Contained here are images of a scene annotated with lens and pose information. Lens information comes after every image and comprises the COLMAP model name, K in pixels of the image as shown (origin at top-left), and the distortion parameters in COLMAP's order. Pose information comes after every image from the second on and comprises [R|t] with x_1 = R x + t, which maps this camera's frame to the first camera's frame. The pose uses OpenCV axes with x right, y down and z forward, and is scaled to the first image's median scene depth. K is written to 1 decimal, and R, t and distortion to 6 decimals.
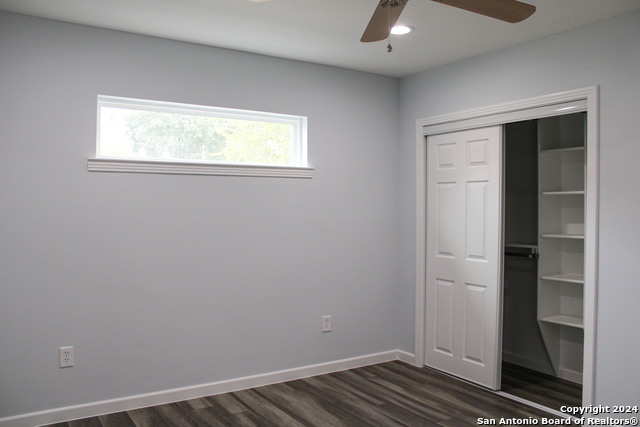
lens RADIAL K [[529.3, 0, 322.3], [0, 529.3, 215.3], [0, 0, 1]] dist [-0.163288, 0.126914]
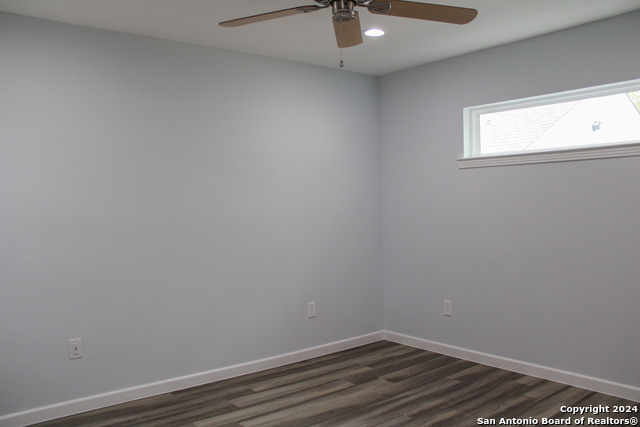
lens RADIAL K [[529.3, 0, 322.3], [0, 529.3, 215.3], [0, 0, 1]] dist [-0.163288, 0.126914]
pose [[0.101583, 0.023386, -0.994552, 0.815621], [0.011624, 0.999628, 0.024692, -0.005366], [0.994759, -0.014069, 0.101273, 0.514779]]
